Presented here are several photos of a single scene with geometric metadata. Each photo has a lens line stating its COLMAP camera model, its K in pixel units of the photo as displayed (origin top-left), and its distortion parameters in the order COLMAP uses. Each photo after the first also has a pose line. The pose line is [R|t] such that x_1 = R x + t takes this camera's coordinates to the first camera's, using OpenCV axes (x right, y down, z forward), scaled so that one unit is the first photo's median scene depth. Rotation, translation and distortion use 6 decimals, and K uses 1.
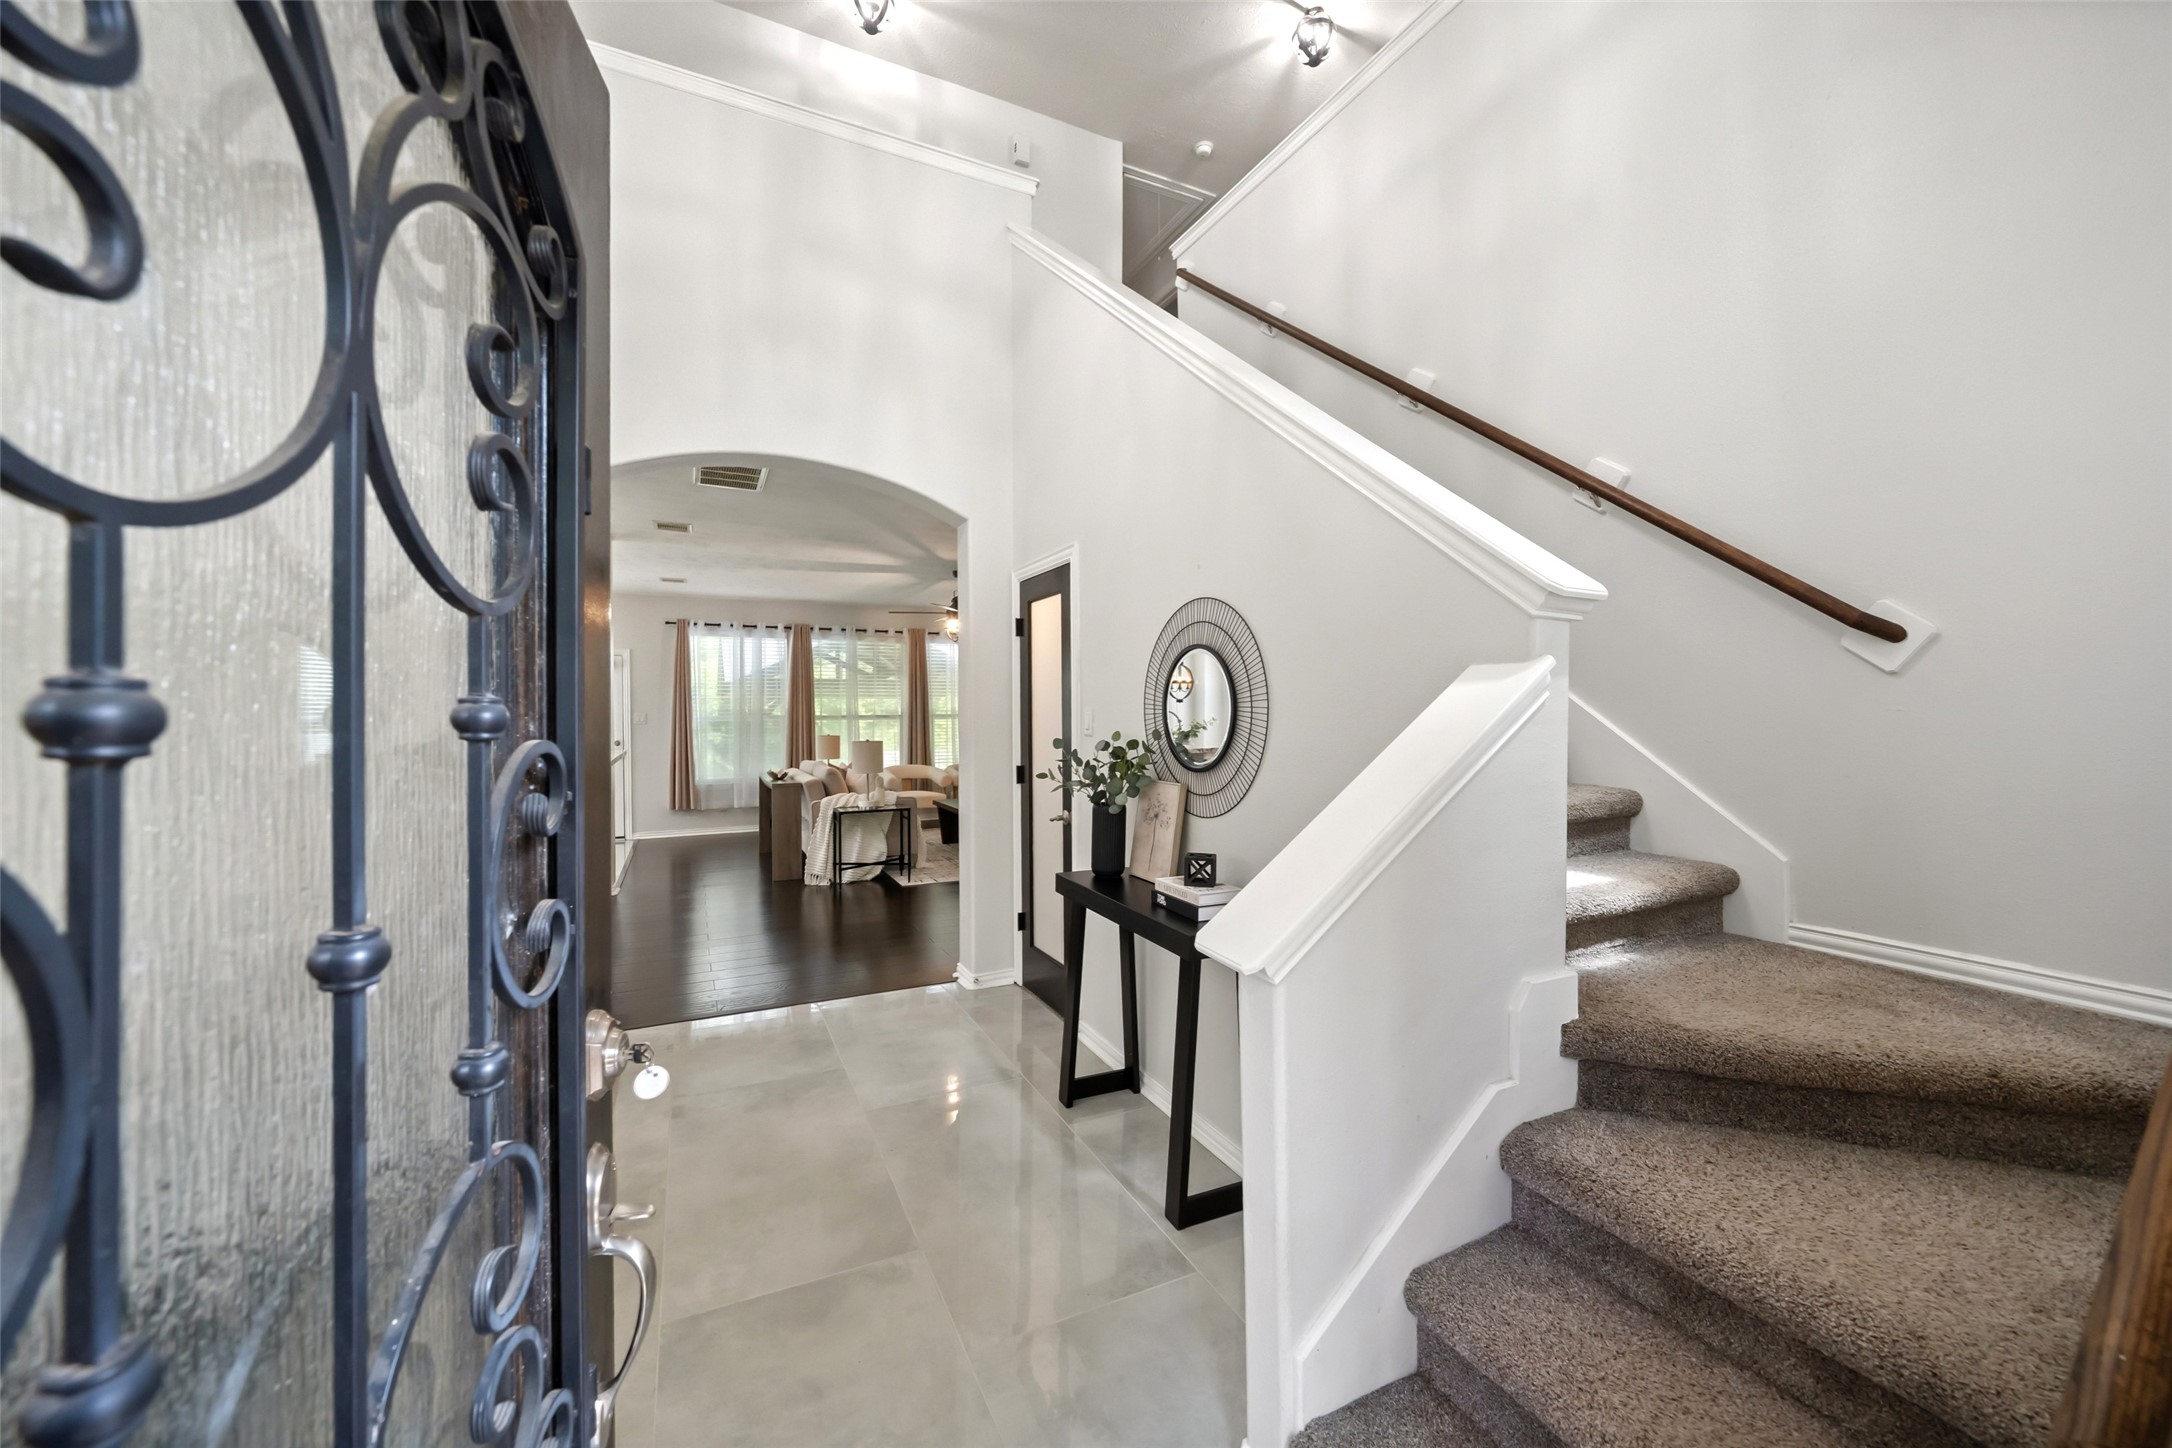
lens RADIAL K [[810.9, 0, 1085.6], [0, 810.9, 741.5], [0, 0, 1]] dist [-0.009267, 0.000104]
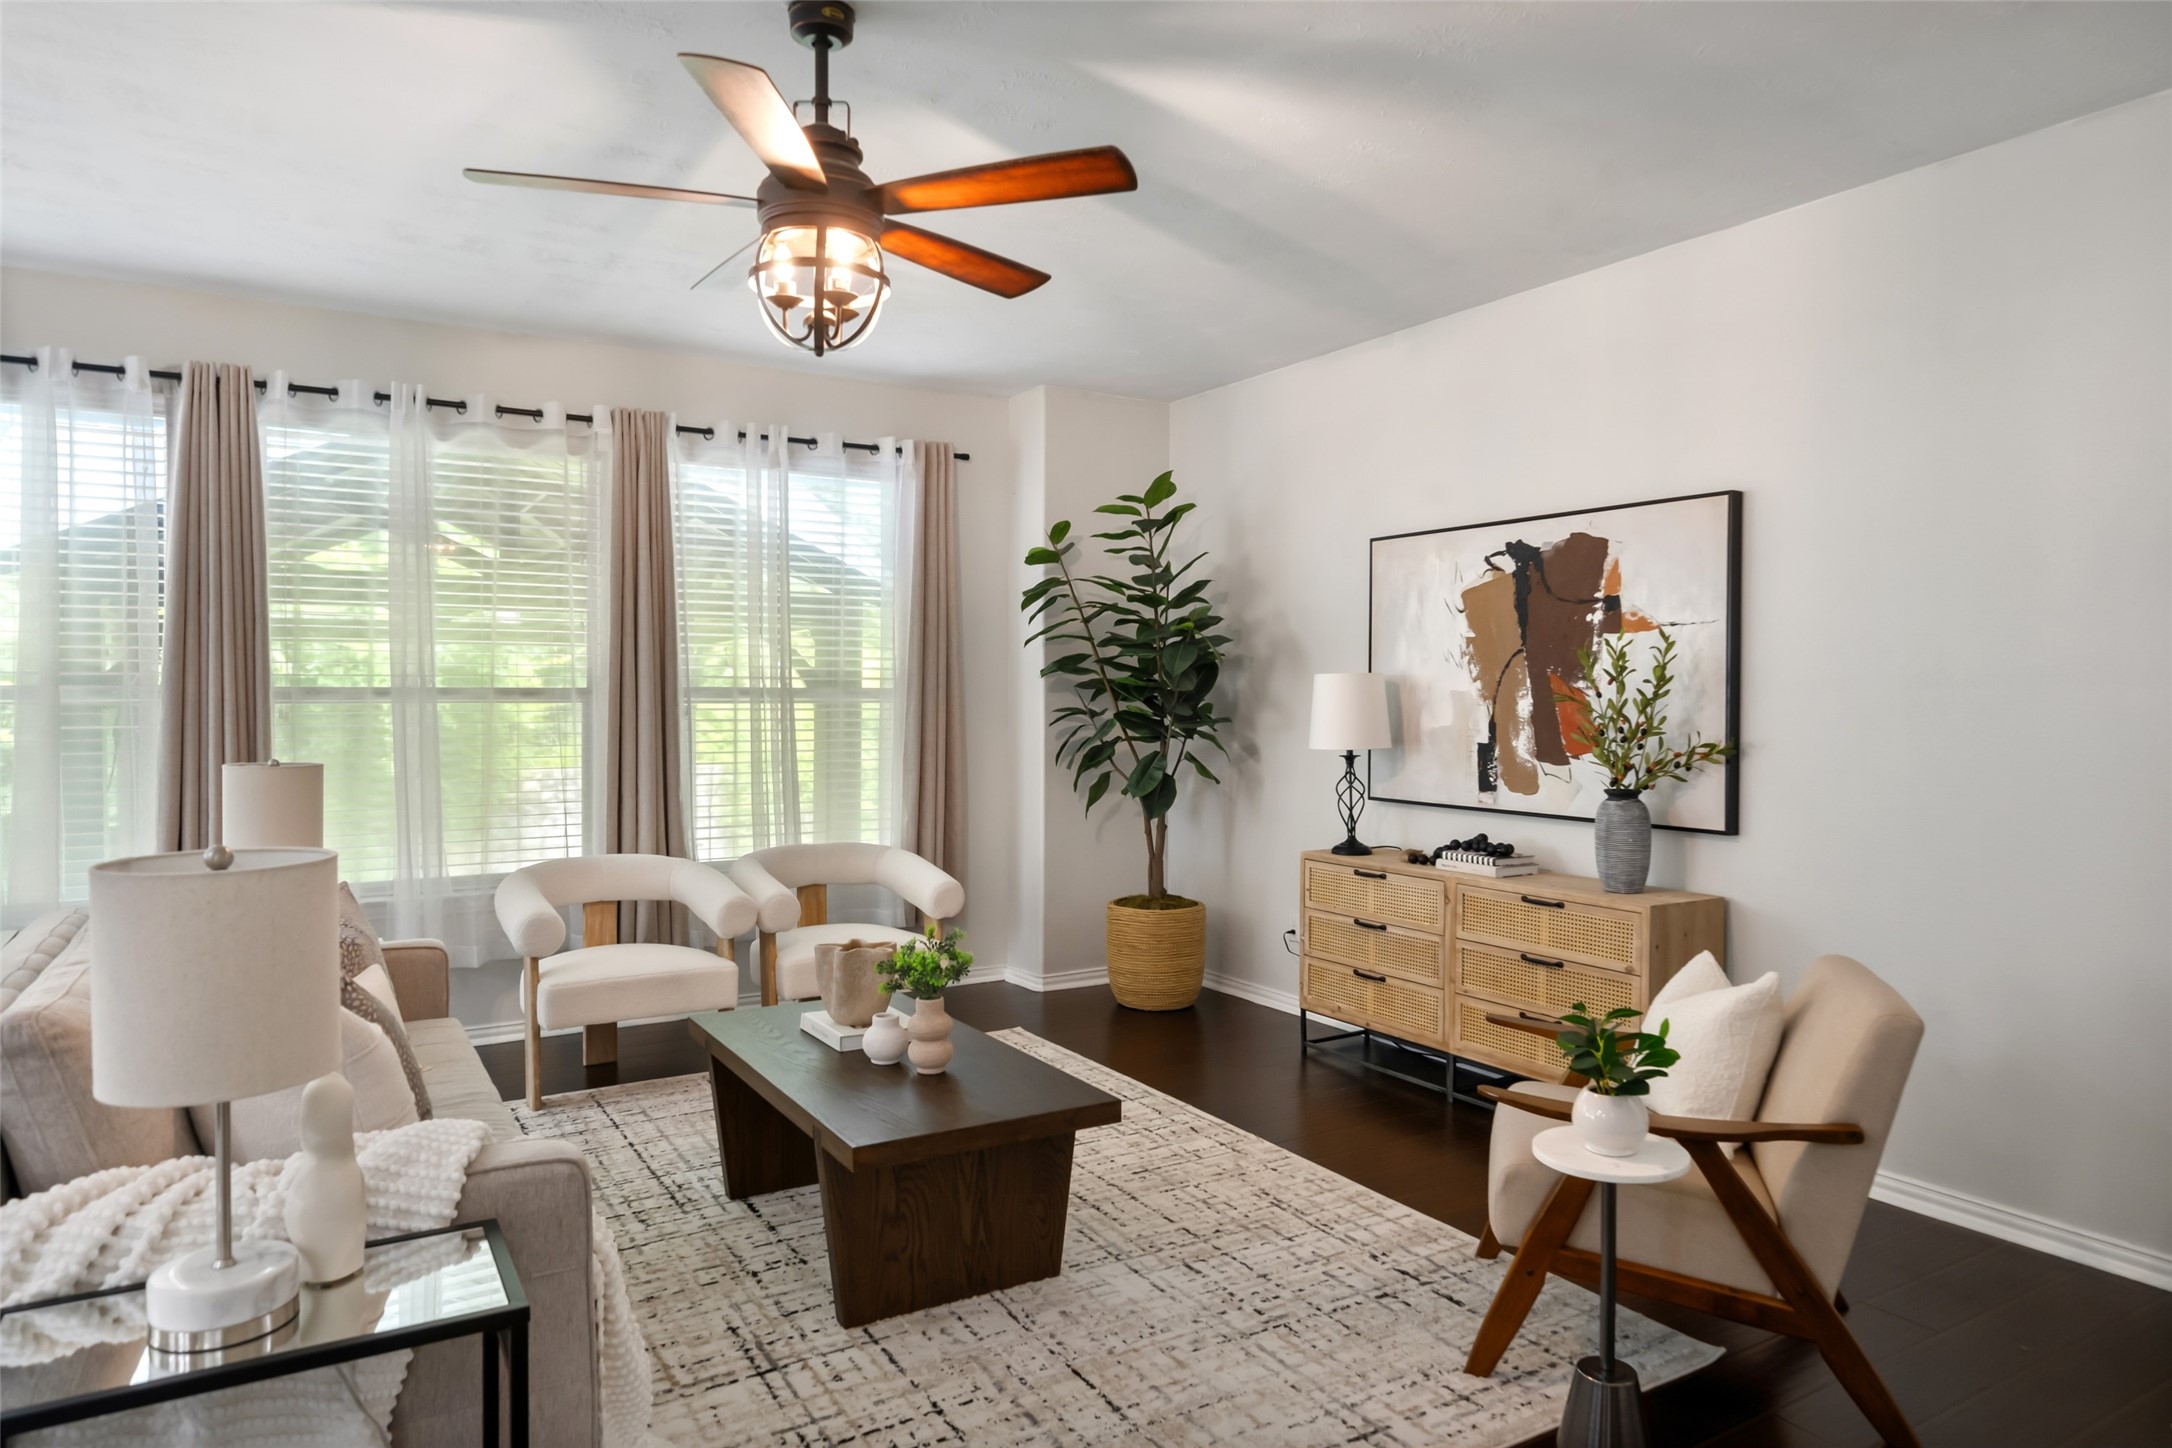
lens RADIAL K [[1367.7, 0, 1078.1], [0, 1367.7, 655.1], [0, 0, 1]] dist [0.020723, -0.000297]
pose [[0.995117, 0.011461, 0.098032, -0.143616], [-0.005264, 0.997985, -0.063236, -0.022051], [-0.098559, 0.062412, 0.993172, 0.725740]]
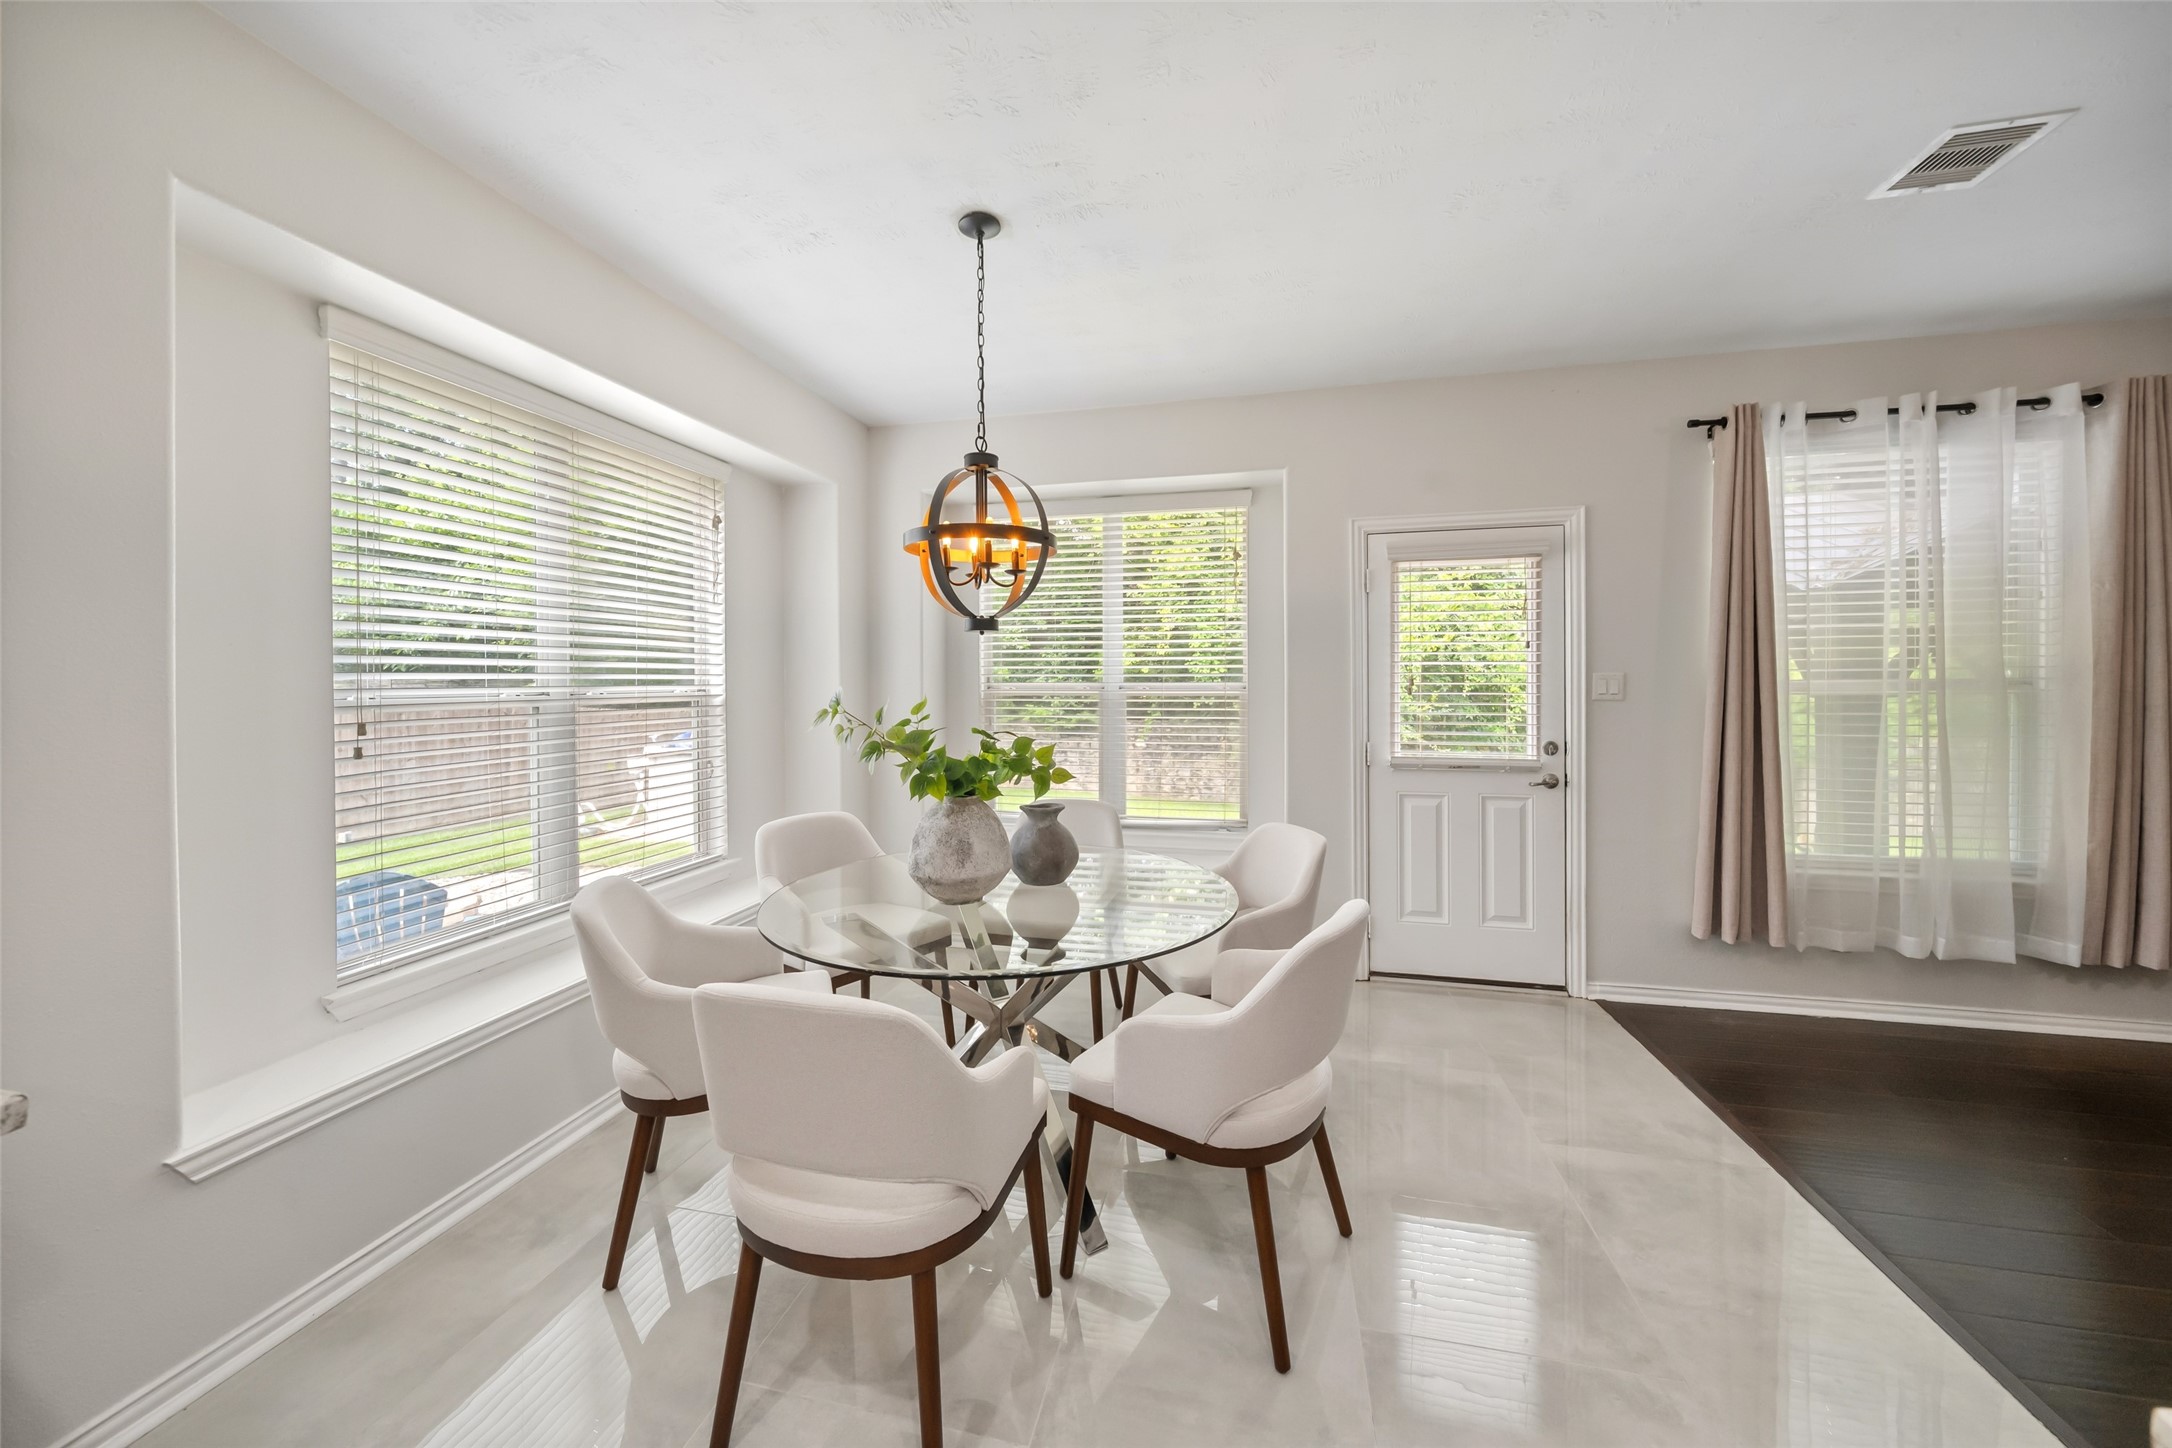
lens RADIAL K [[750.1, 0, 1097.5], [0, 750.1, 688.6], [0, 0, 1]] dist [-0.005649, 0.000836]
pose [[0.773798, 0.010872, -0.633339, -0.699524], [-0.026431, 0.999536, -0.015135, -0.020675], [0.632881, 0.028451, 0.773726, 0.783972]]
